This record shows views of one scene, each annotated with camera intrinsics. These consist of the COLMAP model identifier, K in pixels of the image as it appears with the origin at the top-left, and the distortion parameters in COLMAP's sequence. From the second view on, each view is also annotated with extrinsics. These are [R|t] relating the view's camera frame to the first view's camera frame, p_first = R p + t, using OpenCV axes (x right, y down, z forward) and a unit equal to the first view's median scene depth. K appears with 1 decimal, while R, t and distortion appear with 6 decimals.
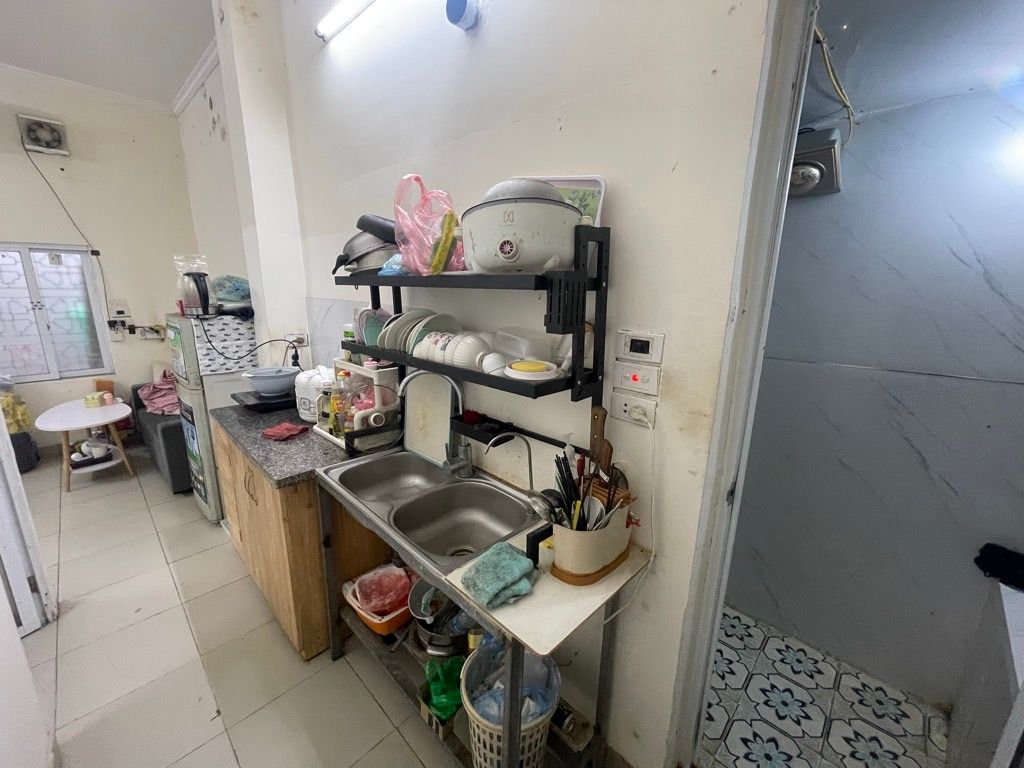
lens RADIAL K [[417.0, 0, 513.5], [0, 417.0, 380.5], [0, 0, 1]] dist [0.001728, 0.000124]
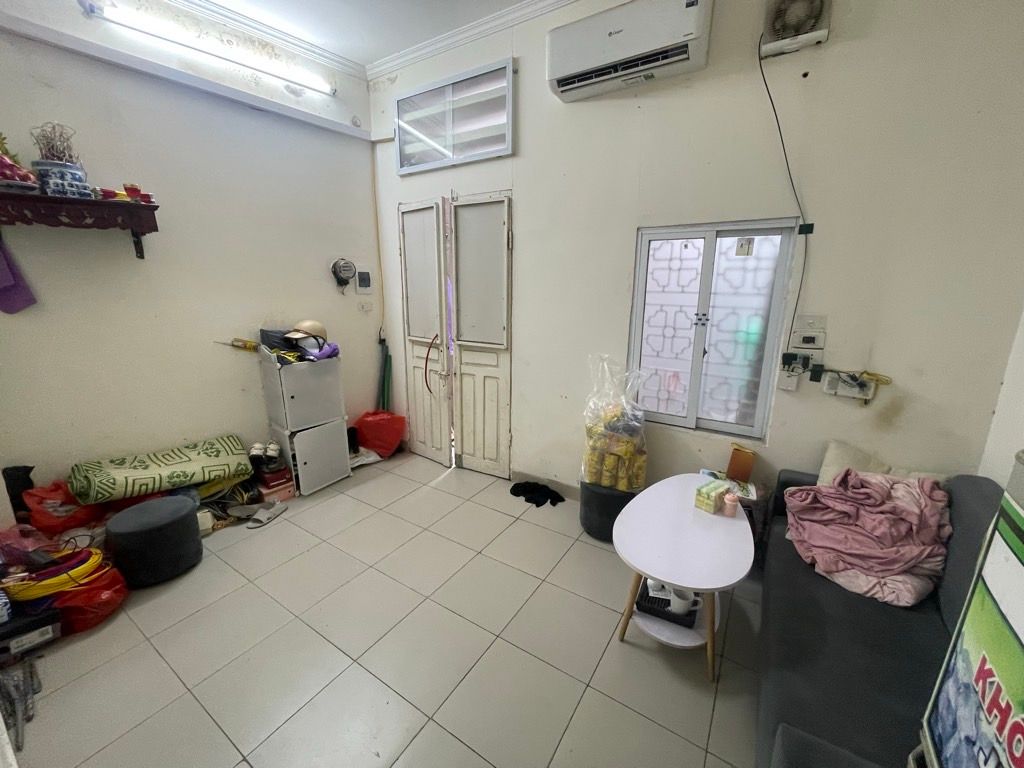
lens RADIAL K [[417.0, 0, 512.8], [0, 417.0, 381.5], [0, 0, 1]] dist [0.001728, 0.000124]
pose [[0.189497, 0.213481, -0.958393, -0.506848], [-0.227034, 0.959154, 0.168761, -0.120487], [0.955273, 0.185608, 0.230224, 0.543435]]
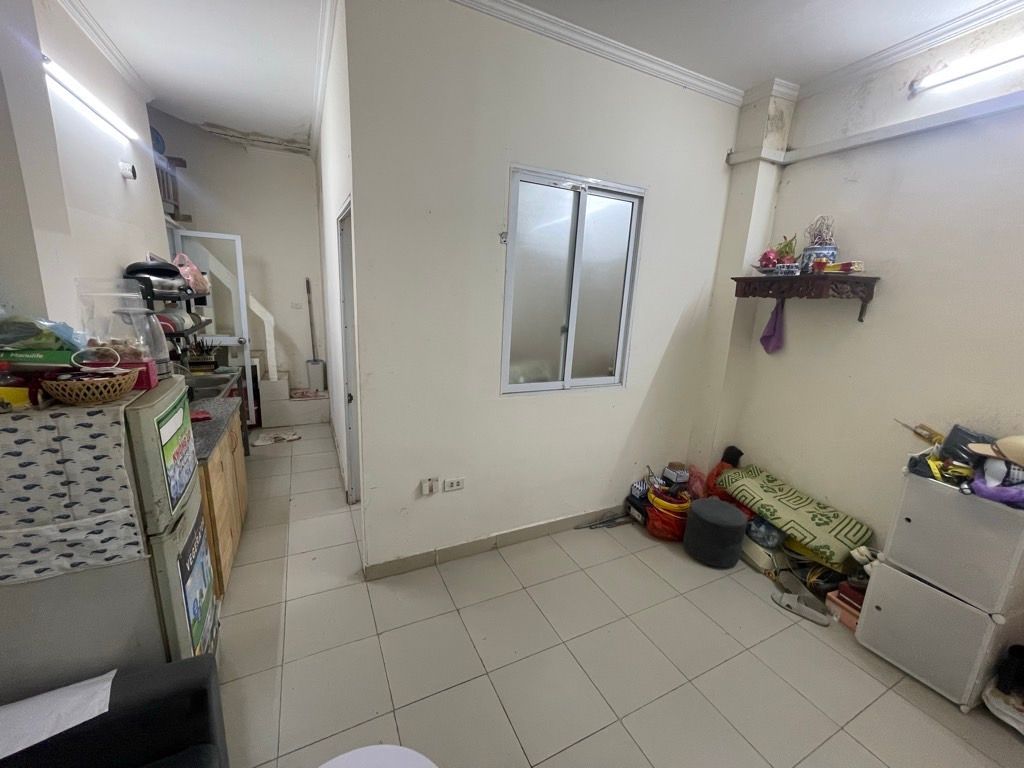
lens RADIAL K [[417.0, 0, 513.2], [0, 417.0, 385.4], [0, 0, 1]] dist [0.001728, 0.000124]
pose [[-0.939720, -0.138771, 0.312519, -0.823929], [0.014693, 0.896718, 0.442358, -0.223266], [-0.341628, 0.420284, -0.840626, 0.779175]]
